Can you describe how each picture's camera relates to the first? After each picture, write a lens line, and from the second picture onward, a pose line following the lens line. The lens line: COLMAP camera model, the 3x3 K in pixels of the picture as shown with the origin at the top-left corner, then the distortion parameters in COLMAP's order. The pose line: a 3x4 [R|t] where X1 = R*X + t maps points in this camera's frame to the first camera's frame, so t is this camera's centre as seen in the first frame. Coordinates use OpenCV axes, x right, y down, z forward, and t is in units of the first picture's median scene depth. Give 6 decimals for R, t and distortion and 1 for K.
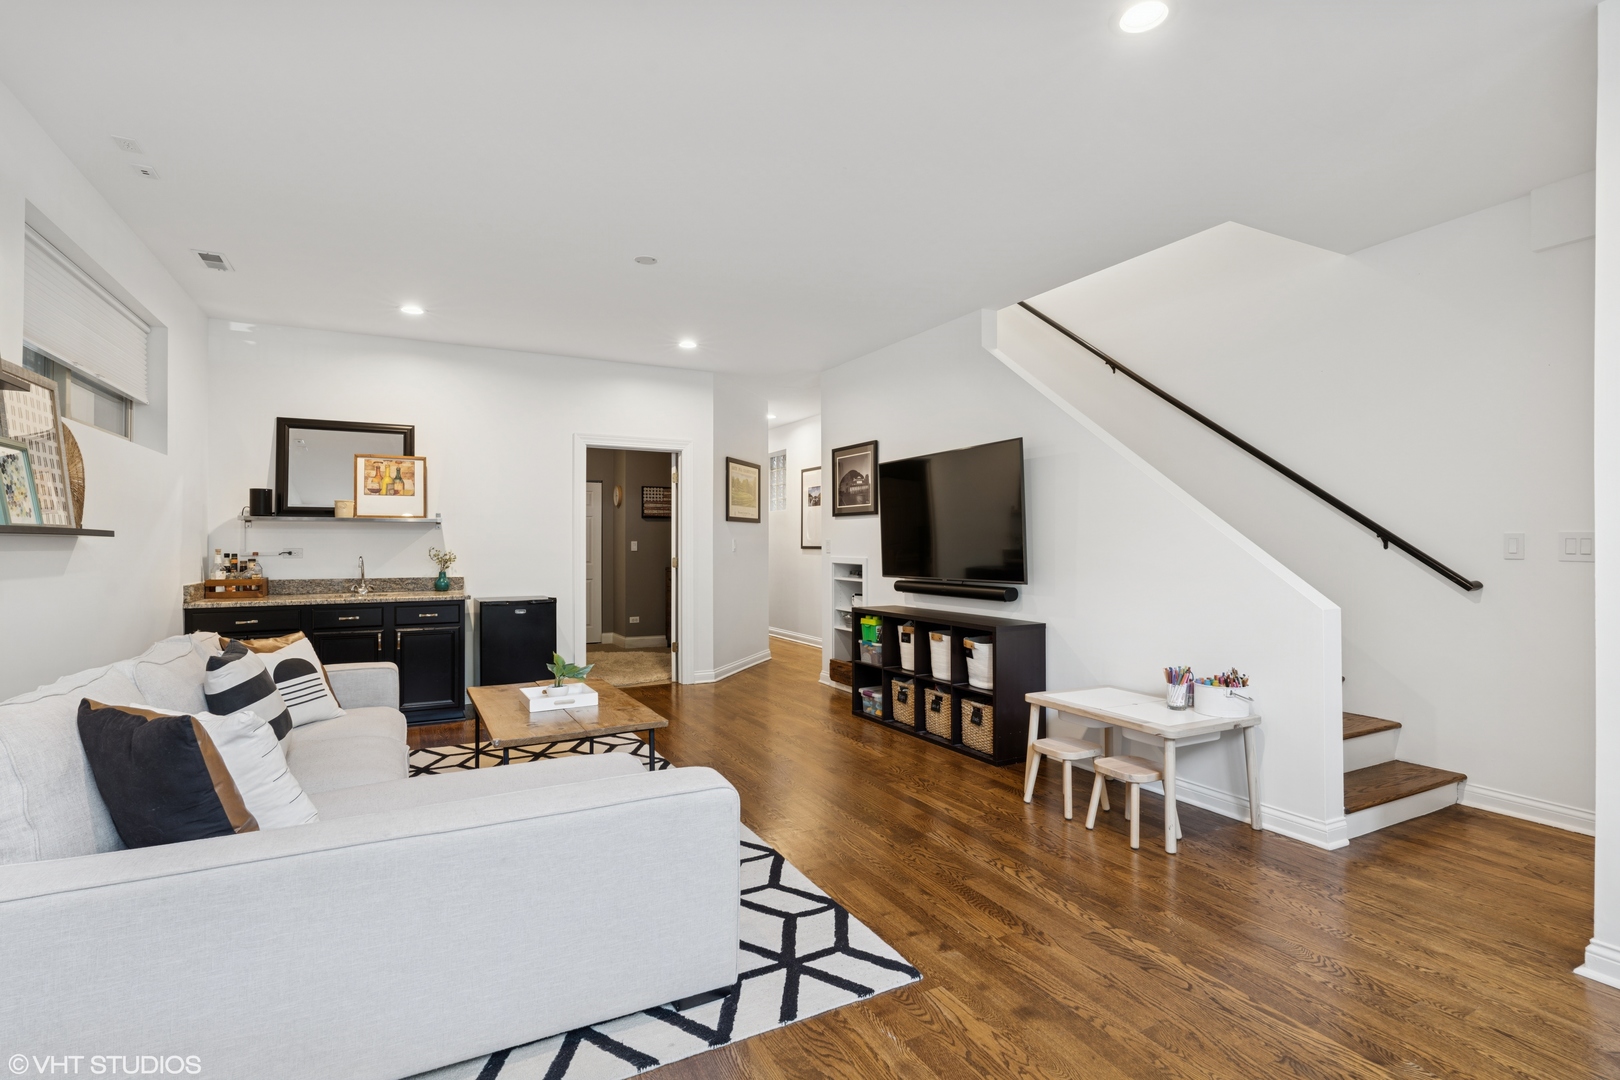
lens RADIAL K [[768.6, 0, 810.0], [0, 768.6, 540.0], [0, 0, 1]] dist [-0.002486, -0.000116]
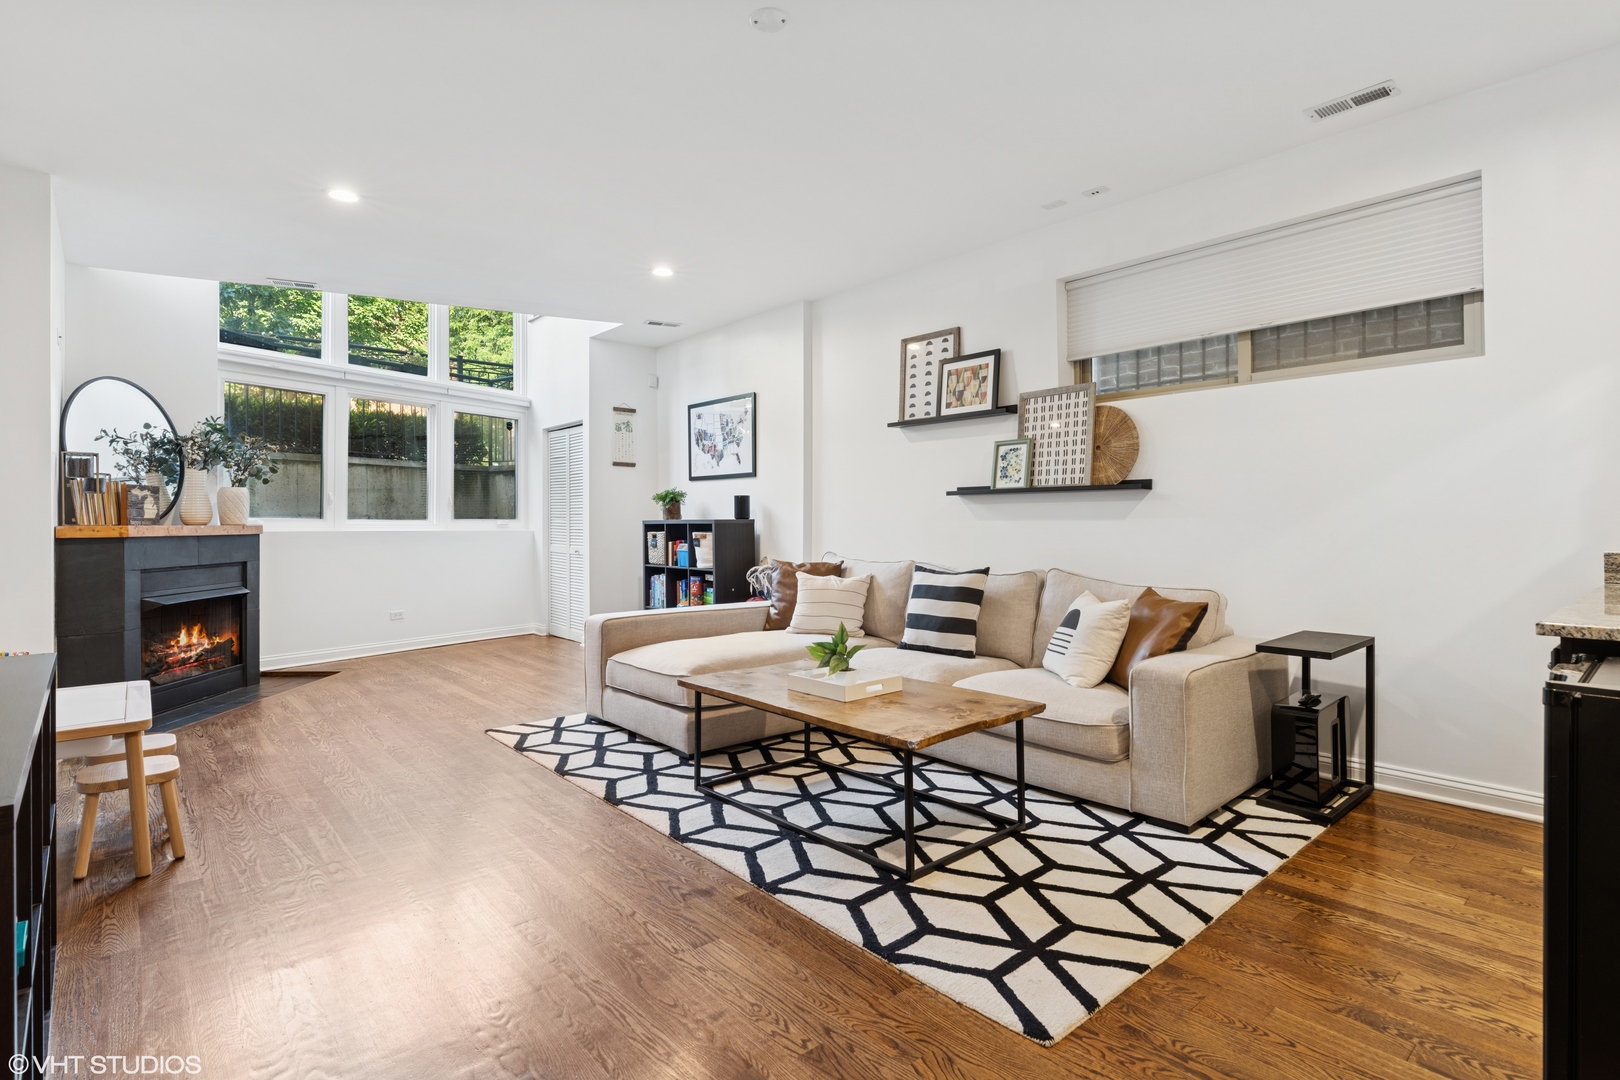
lens RADIAL K [[783.4, 0, 812.9], [0, 783.4, 538.3], [0, 0, 1]] dist [-0.003869, -0.000423]
pose [[-0.971522, 0.013028, -0.236590, -0.067848], [0.008521, 0.999762, 0.020062, 0.025699], [0.236795, 0.017475, -0.971402, 1.192616]]
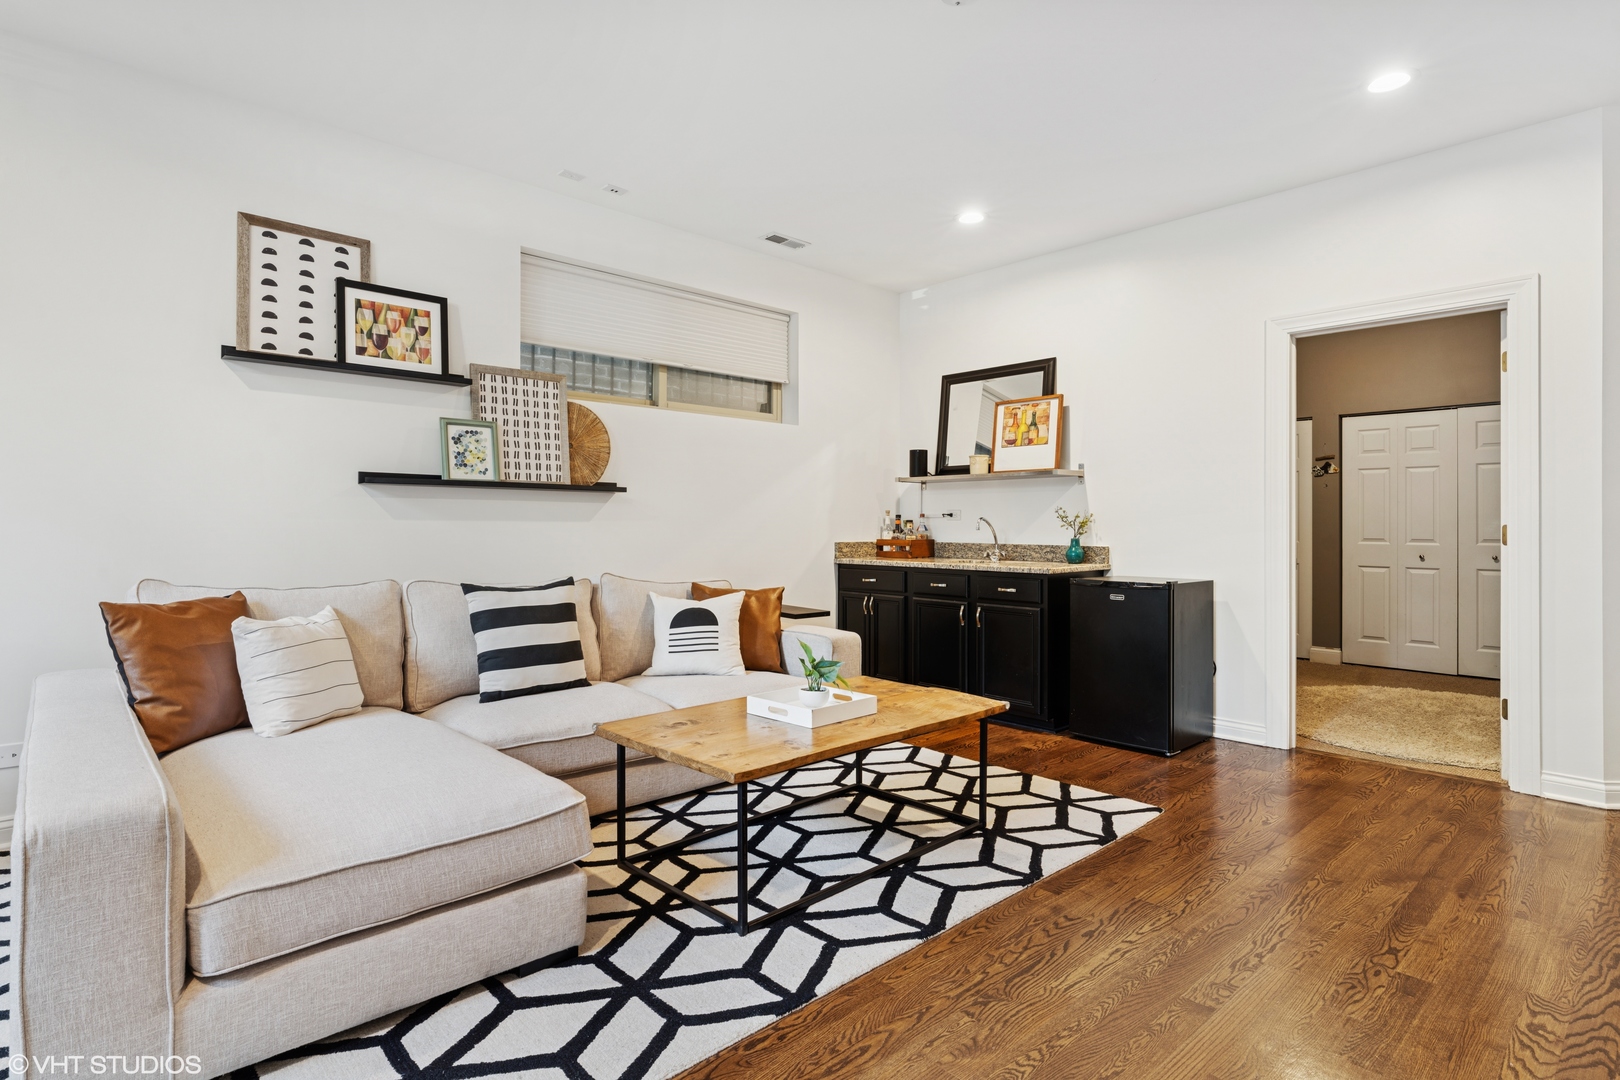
lens RADIAL K [[820.0, 0, 800.8], [0, 820.0, 528.3], [0, 0, 1]] dist [-0.000092, -0.000141]
pose [[0.248270, 0.004568, -0.968680, 0.263112], [-0.000115, 0.999989, 0.004686, 0.028070], [0.968691, -0.001052, 0.248268, 0.543862]]
